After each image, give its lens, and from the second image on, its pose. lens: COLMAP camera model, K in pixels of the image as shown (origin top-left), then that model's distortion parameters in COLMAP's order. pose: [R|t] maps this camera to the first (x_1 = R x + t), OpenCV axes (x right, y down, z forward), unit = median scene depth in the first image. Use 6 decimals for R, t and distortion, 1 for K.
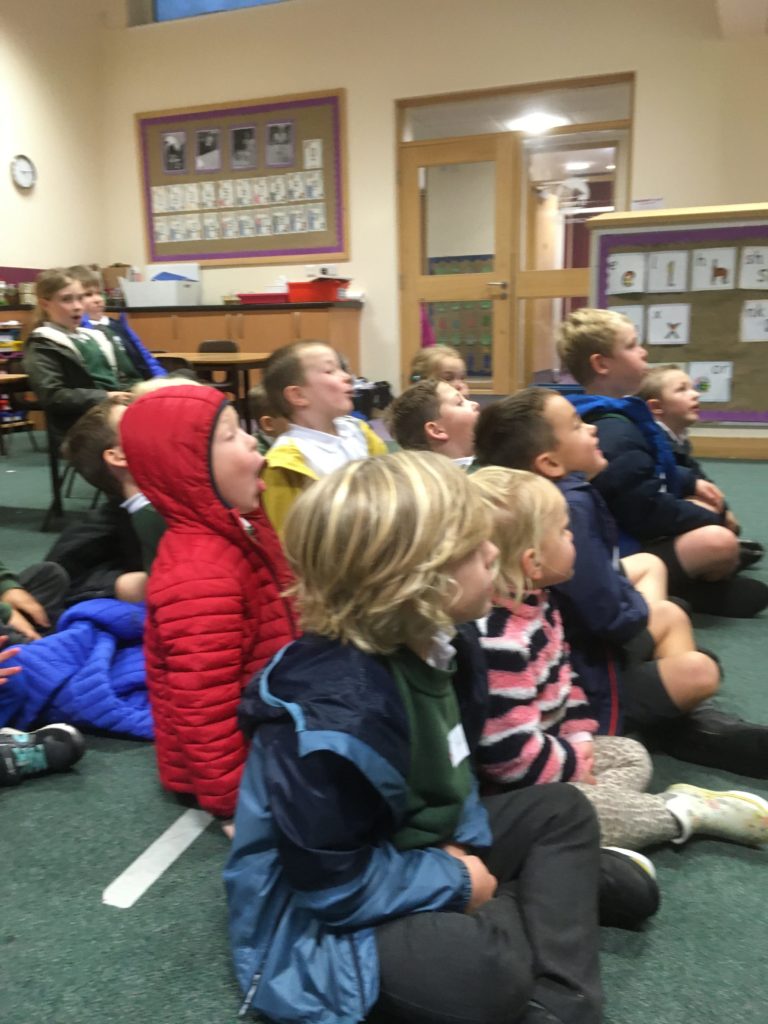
lens RADIAL K [[860.7, 0, 383.2], [0, 860.7, 512.8], [0, 0, 1]] dist [0.017750, -0.025559]
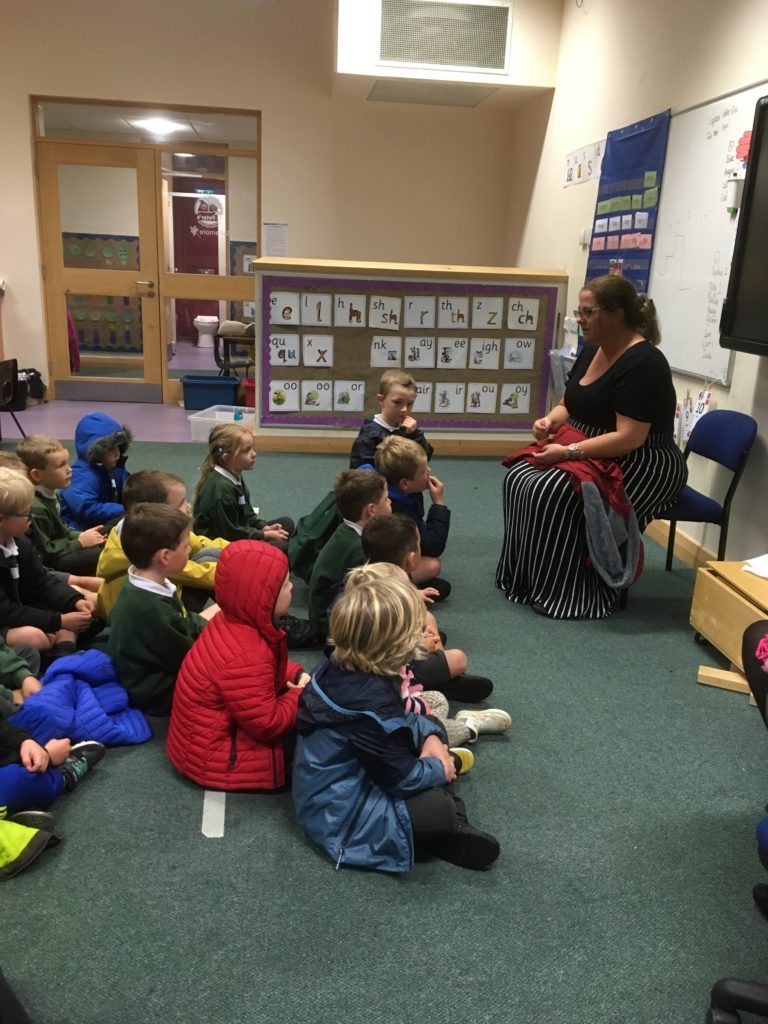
lens RADIAL K [[860.7, 0, 384.3], [0, 860.7, 512.1], [0, 0, 1]] dist [0.017750, -0.025559]
pose [[0.877280, -0.078136, 0.473577, -0.207738], [0.039709, 0.995093, 0.090623, -0.093825], [-0.478334, -0.060697, 0.876078, -0.178367]]
